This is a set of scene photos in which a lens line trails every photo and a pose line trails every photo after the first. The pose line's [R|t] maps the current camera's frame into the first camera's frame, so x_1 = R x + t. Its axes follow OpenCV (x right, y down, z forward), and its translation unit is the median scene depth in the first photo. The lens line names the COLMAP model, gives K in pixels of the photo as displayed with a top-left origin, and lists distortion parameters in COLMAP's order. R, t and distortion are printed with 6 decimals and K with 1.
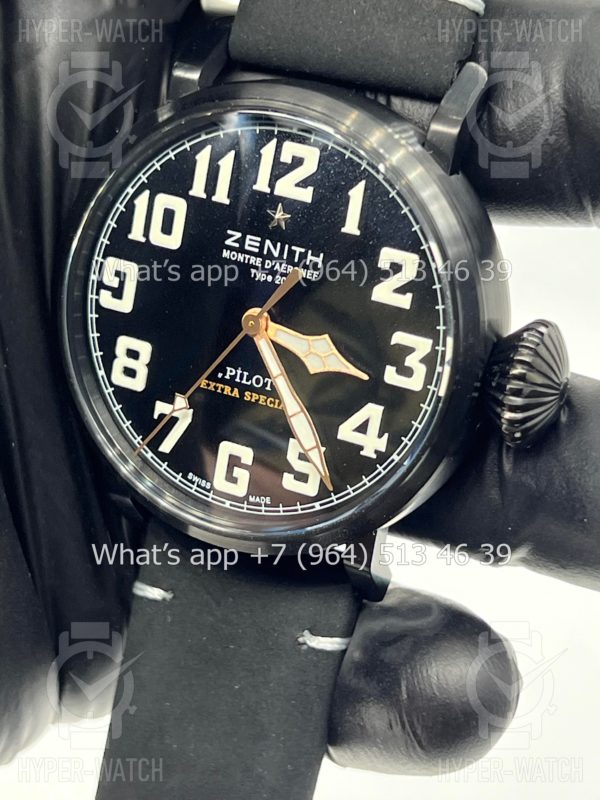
lens RADIAL K [[1891.6, 0, 298.6], [0, 1891.6, 393.1], [0, 0, 1]] dist [0.228396, 0.000000]
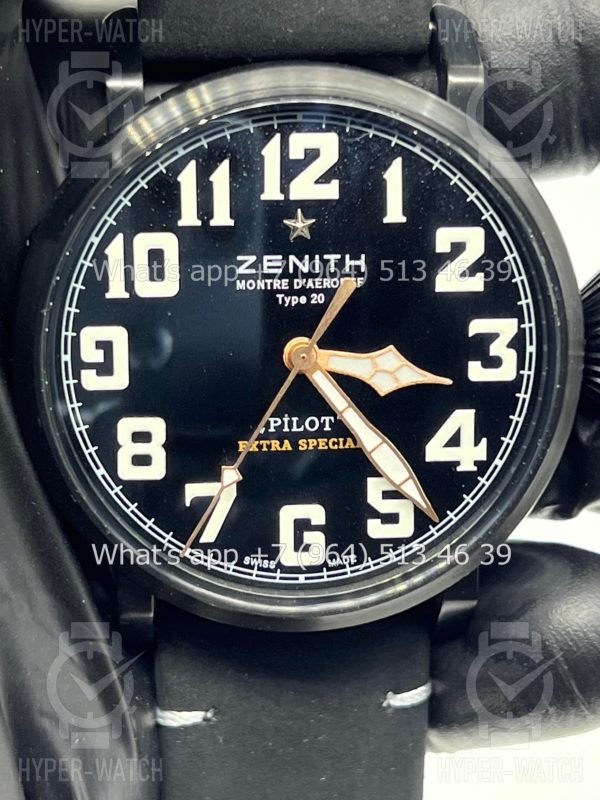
lens RADIAL K [[1891.6, 0, 290.4], [0, 1891.6, 388.6], [0, 0, 1]] dist [0.228396, 0.000000]
pose [[0.855381, -0.261622, 0.447075, -0.398439], [0.266712, 0.962326, 0.052845, -0.067834], [-0.444058, 0.074038, 0.892934, 0.260513]]
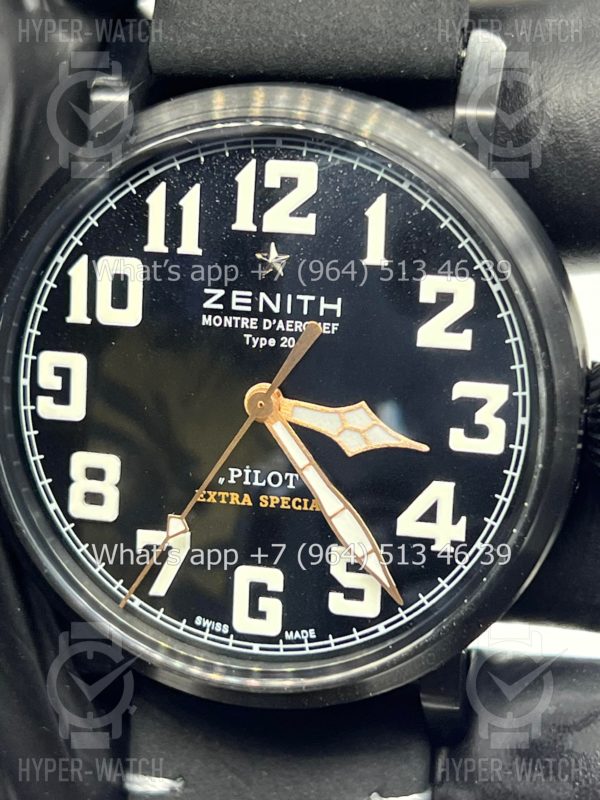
lens RADIAL K [[1891.6, 0, 303.4], [0, 1891.6, 400.6], [0, 0, 1]] dist [0.228396, 0.000000]
pose [[0.970537, -0.160976, 0.179291, -0.141472], [0.170873, 0.984436, -0.041096, -0.004219], [-0.169885, 0.070521, 0.982937, 0.252255]]
